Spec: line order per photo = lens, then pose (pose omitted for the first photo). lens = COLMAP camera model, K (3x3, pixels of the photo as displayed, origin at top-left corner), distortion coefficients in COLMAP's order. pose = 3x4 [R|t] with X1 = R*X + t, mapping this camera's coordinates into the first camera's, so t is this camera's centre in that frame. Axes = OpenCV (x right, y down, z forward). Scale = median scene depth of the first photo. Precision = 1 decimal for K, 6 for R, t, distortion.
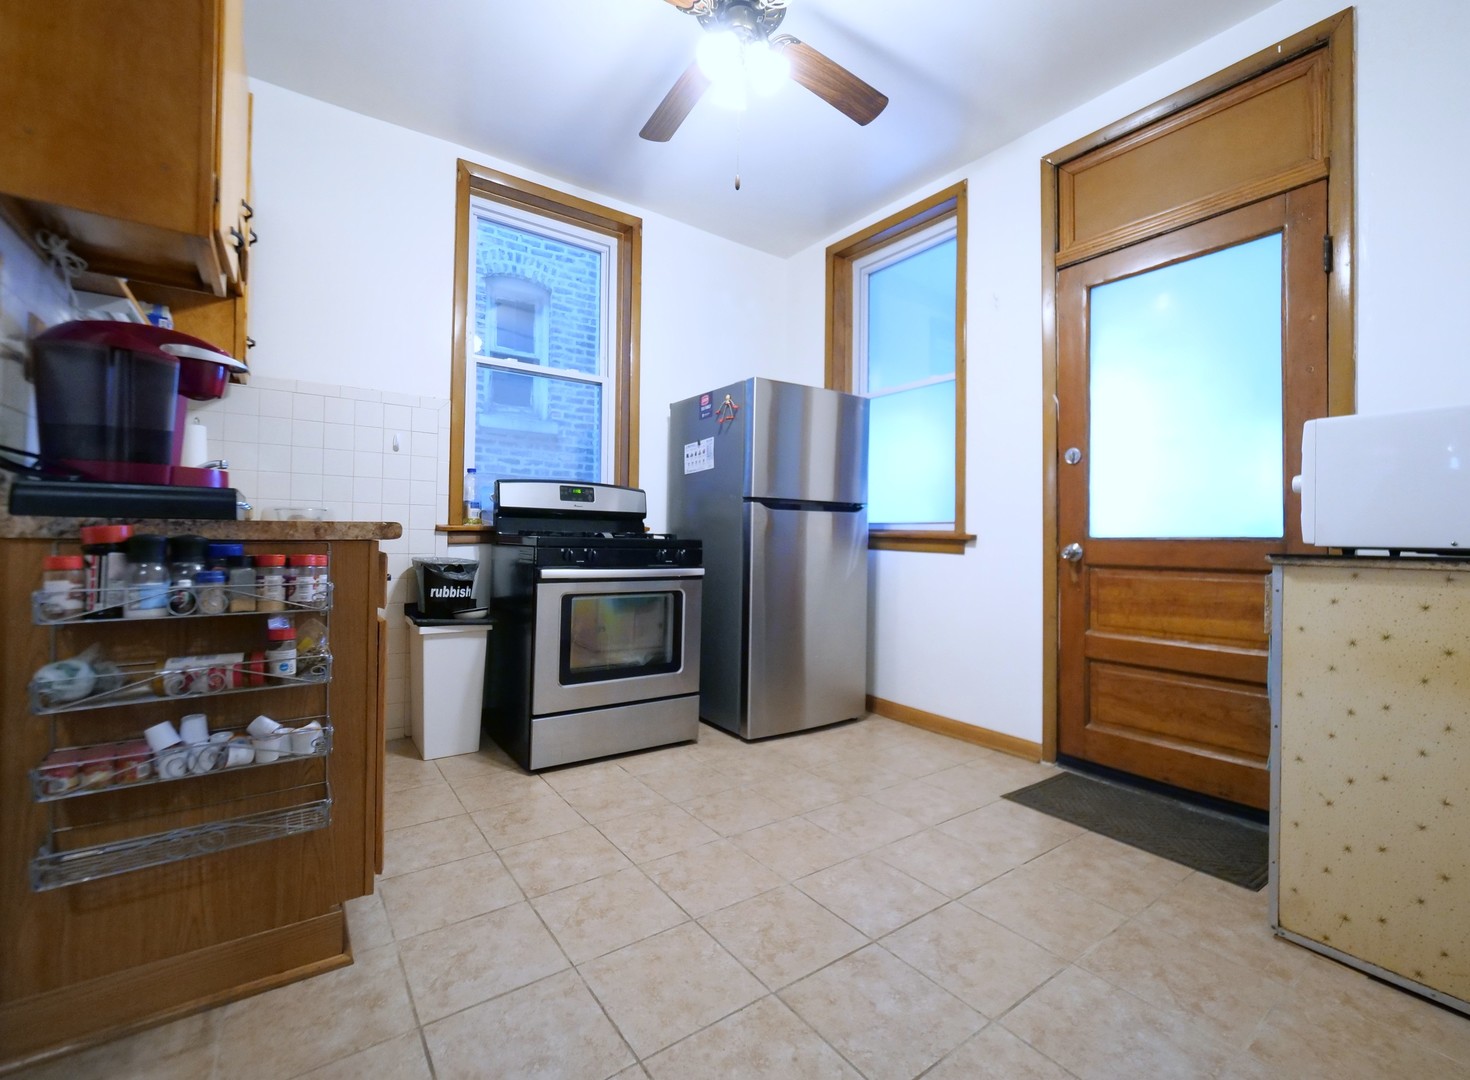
lens RADIAL K [[628.8, 0, 734.1], [0, 628.8, 533.6], [0, 0, 1]] dist [-0.002263, -0.002296]
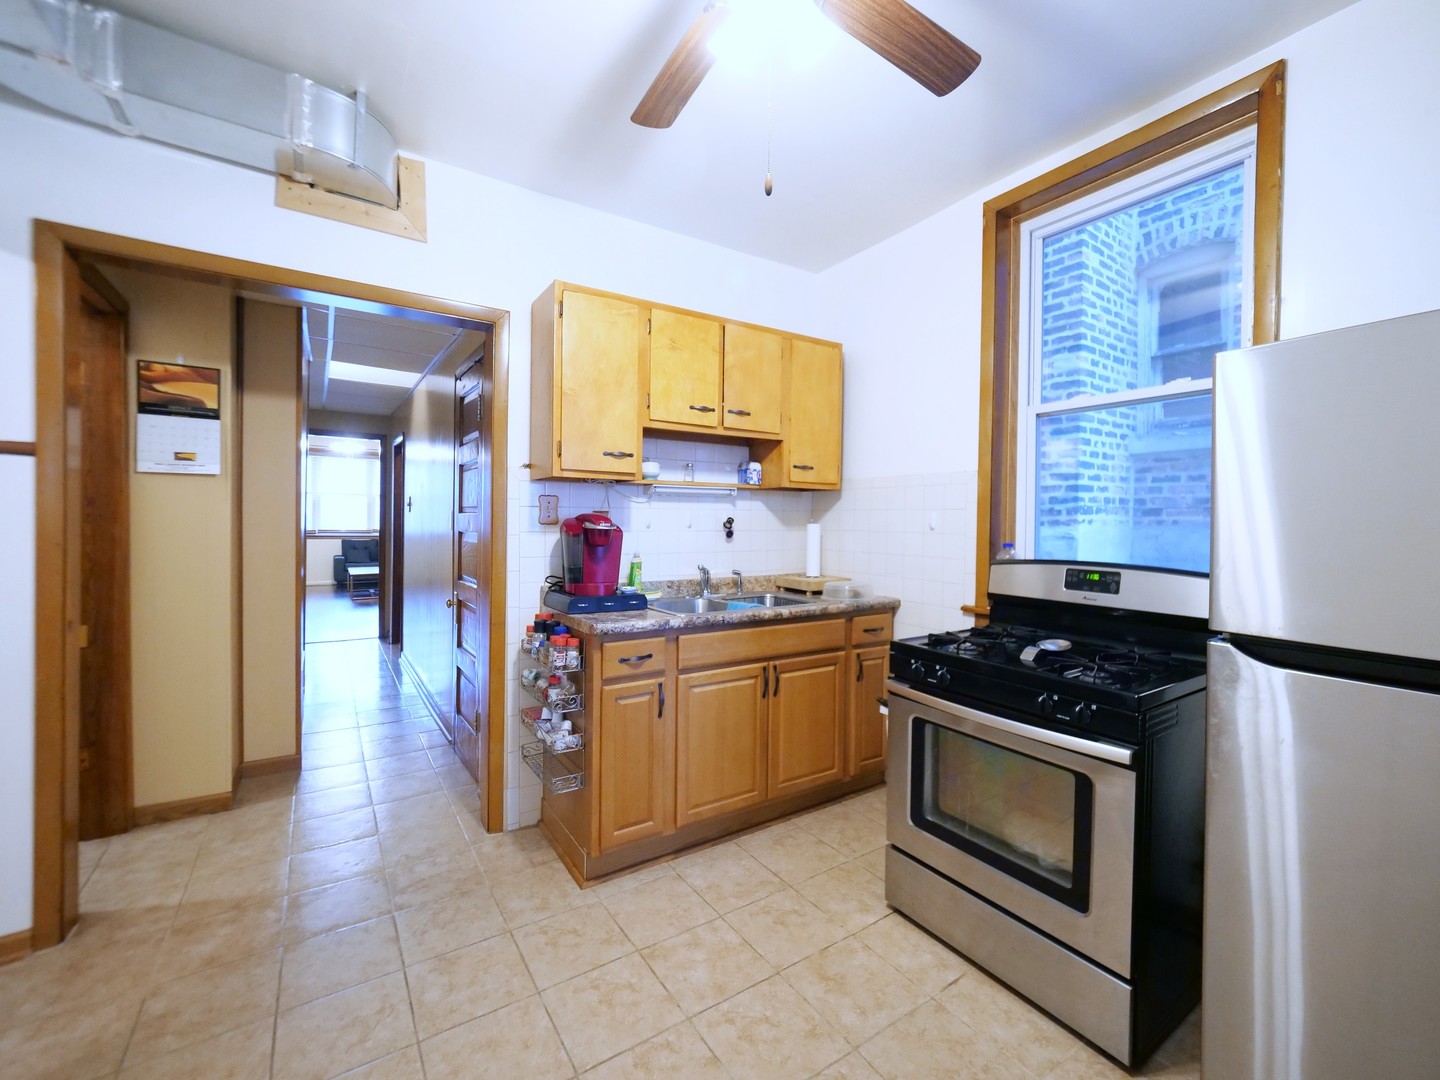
lens RADIAL K [[615.9, 0, 722.9], [0, 615.9, 531.3], [0, 0, 1]] dist [-0.002263, -0.002296]
pose [[-0.032468, 0.005853, -0.999456, 0.596565], [-0.007372, 0.999954, 0.006096, -0.162633], [0.999446, 0.007566, -0.032424, 0.850368]]
